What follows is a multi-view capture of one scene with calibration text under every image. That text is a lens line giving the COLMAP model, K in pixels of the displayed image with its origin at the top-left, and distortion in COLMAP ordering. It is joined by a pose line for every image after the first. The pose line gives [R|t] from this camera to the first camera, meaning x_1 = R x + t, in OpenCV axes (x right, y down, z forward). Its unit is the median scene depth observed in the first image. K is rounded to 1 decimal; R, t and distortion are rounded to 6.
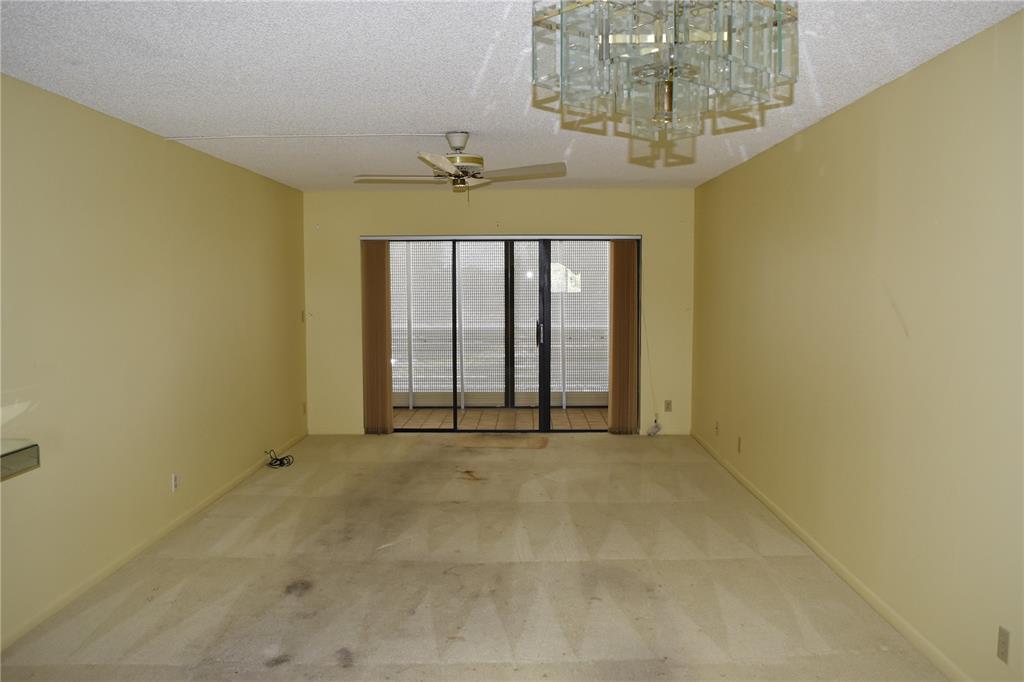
lens RADIAL K [[803.7, 0, 512.0], [0, 803.7, 341.0], [0, 0, 1]] dist [-0.087137, 0.006298]
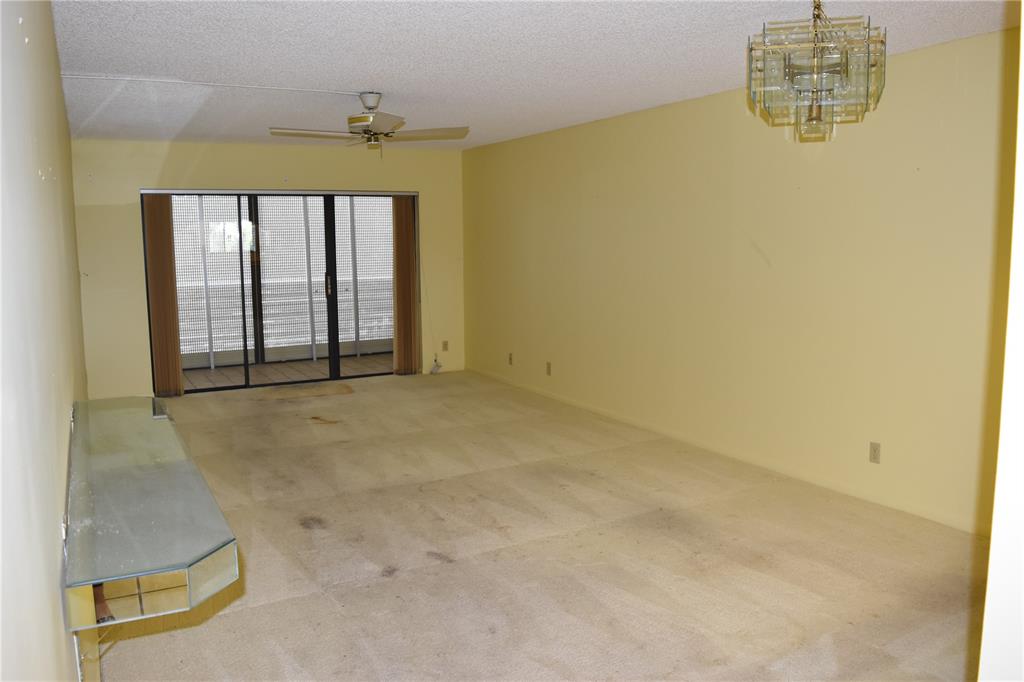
lens RADIAL K [[801.7, 0, 512.0], [0, 801.7, 341.0], [0, 0, 1]] dist [-0.096239, 0.000386]
pose [[0.872660, -0.069487, 0.483358, -0.281811], [0.044277, 0.997006, 0.063389, 0.008012], [-0.486316, -0.033915, 0.873125, -0.021966]]
